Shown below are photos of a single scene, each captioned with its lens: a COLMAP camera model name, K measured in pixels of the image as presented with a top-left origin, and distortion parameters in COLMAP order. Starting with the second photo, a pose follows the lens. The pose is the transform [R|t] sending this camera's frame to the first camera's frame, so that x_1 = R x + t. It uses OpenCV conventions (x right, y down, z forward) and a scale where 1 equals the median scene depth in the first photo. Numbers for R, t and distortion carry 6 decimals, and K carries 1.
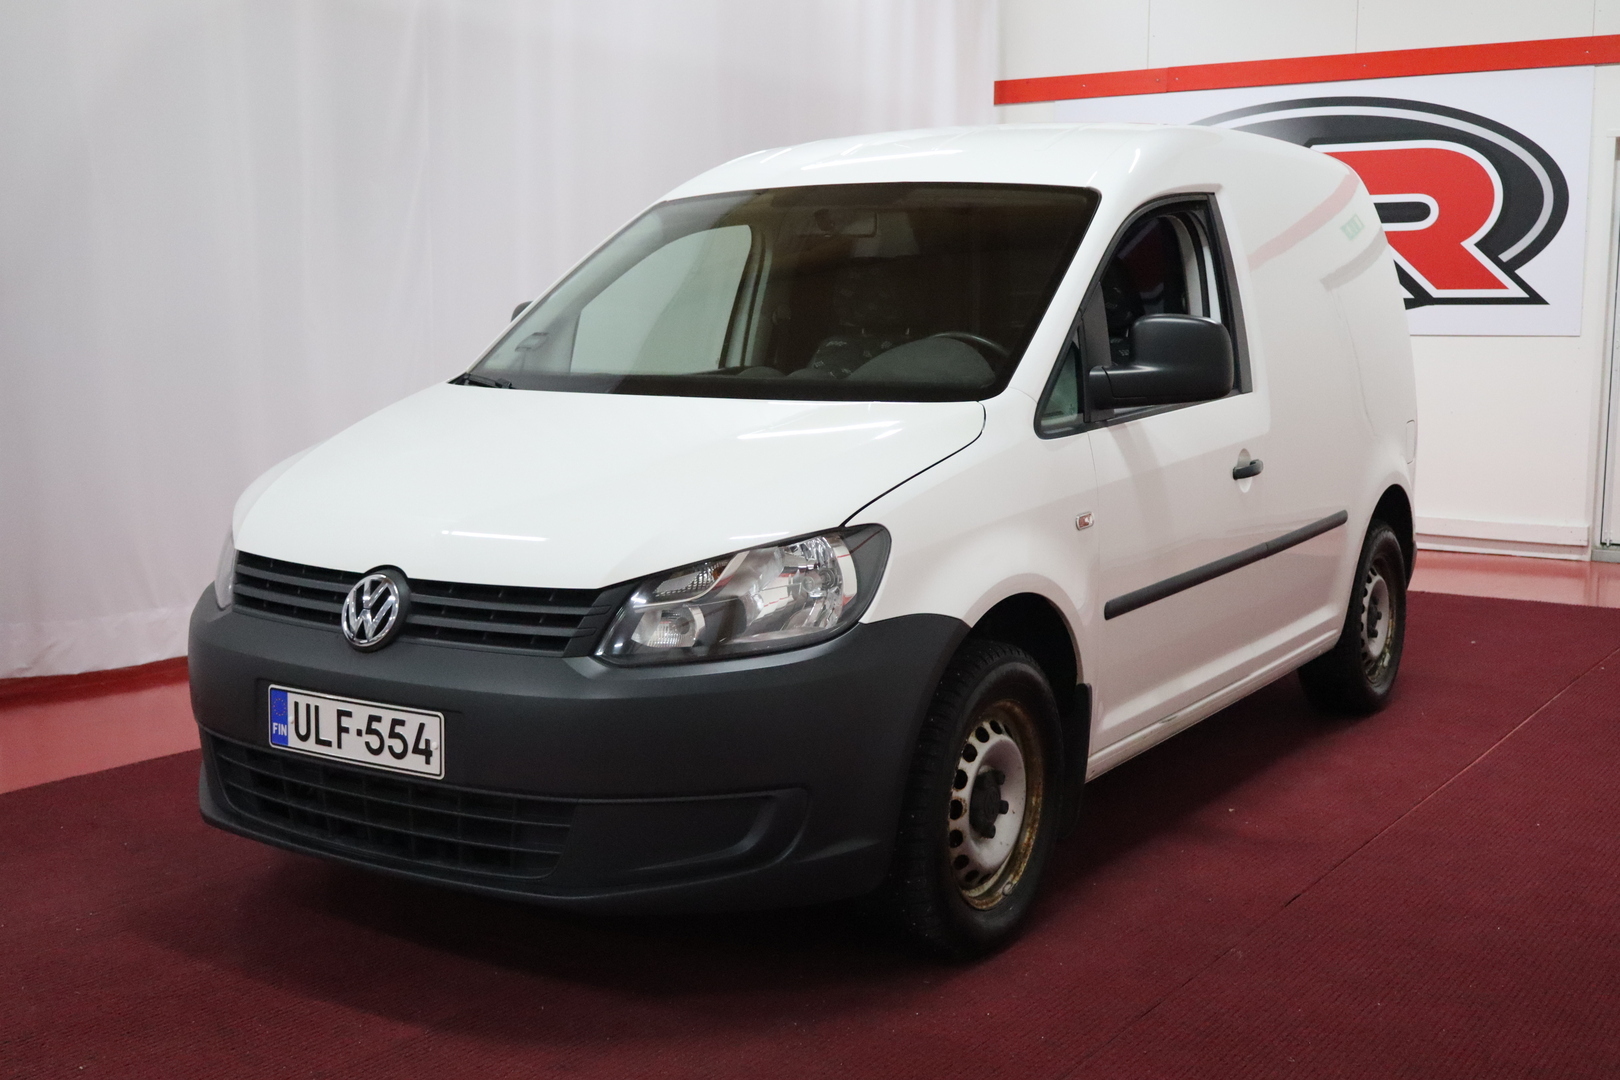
lens RADIAL K [[1830.4, 0, 808.5], [0, 1830.4, 533.4], [0, 0, 1]] dist [0.008861, 0.000000]
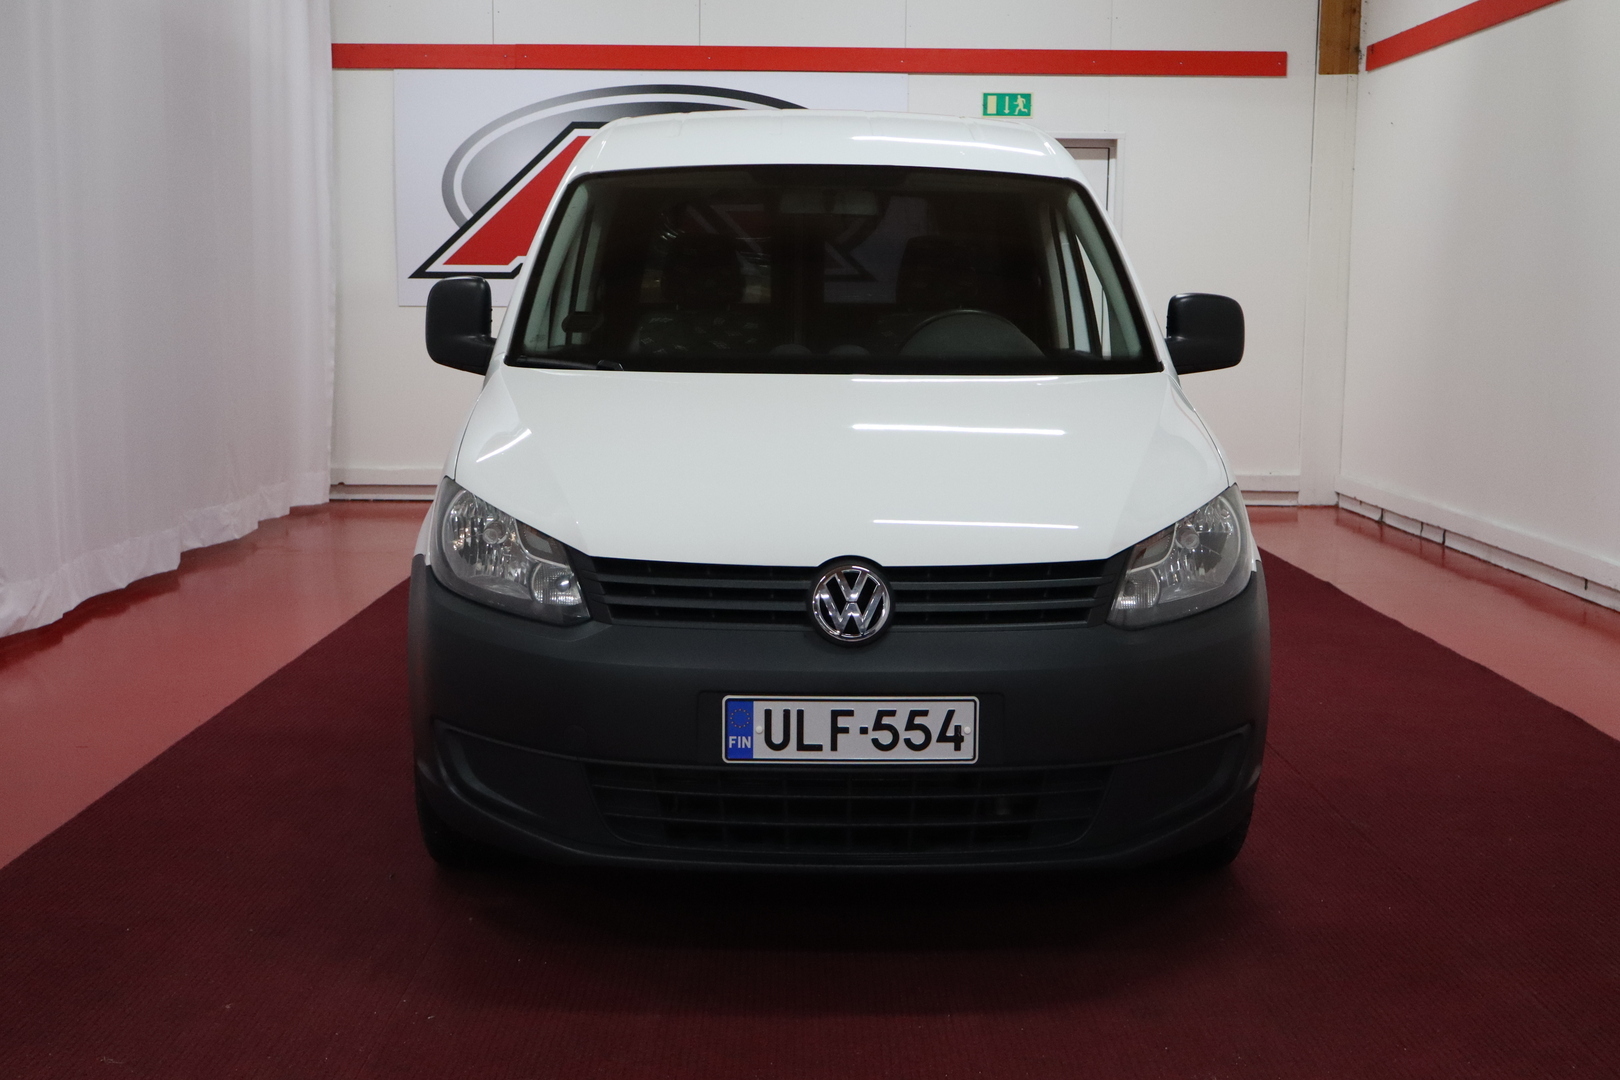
lens RADIAL K [[1830.4, 0, 799.0], [0, 1830.4, 551.1], [0, 0, 1]] dist [0.008861, 0.000000]
pose [[0.832496, -0.077278, 0.548615, -0.776503], [0.063768, 0.997009, 0.043675, -0.028727], [-0.550349, -0.001375, 0.834934, 0.211646]]
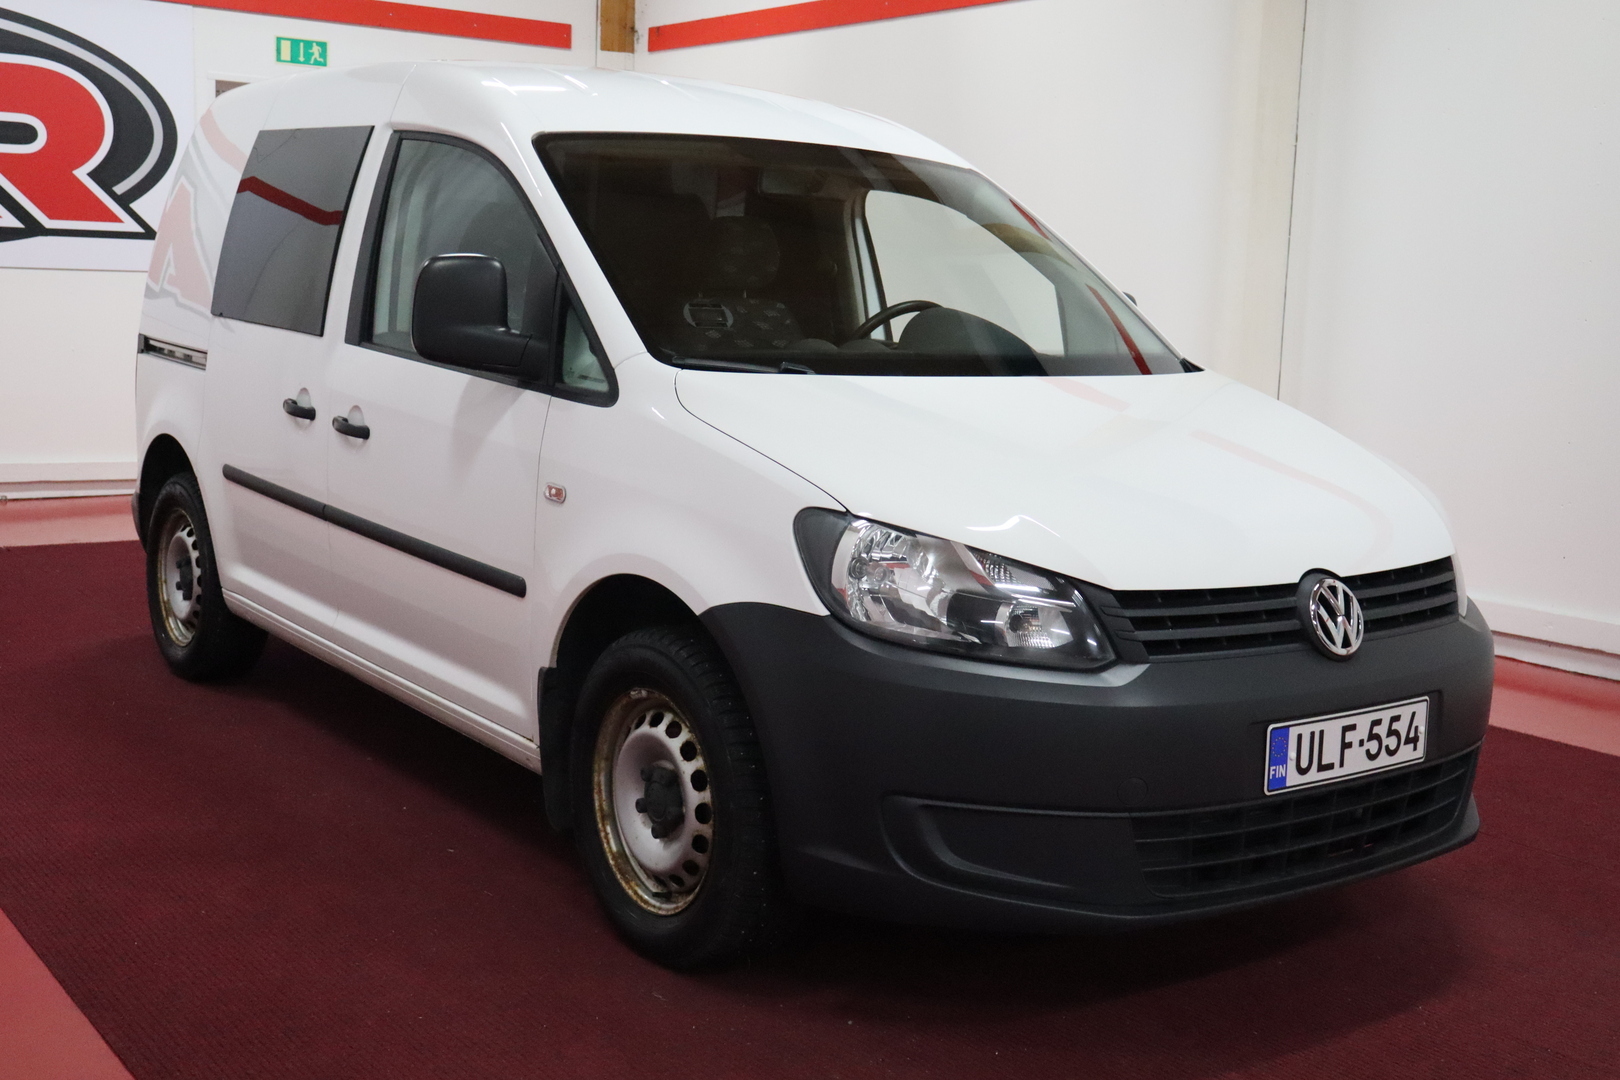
lens RADIAL K [[1830.4, 0, 810.7], [0, 1830.4, 535.8], [0, 0, 1]] dist [0.008861, 0.000000]
pose [[0.349200, -0.127541, 0.928328, -1.195153], [0.080143, 0.991129, 0.106022, -0.120562], [-0.933615, 0.037376, 0.356324, 0.903511]]
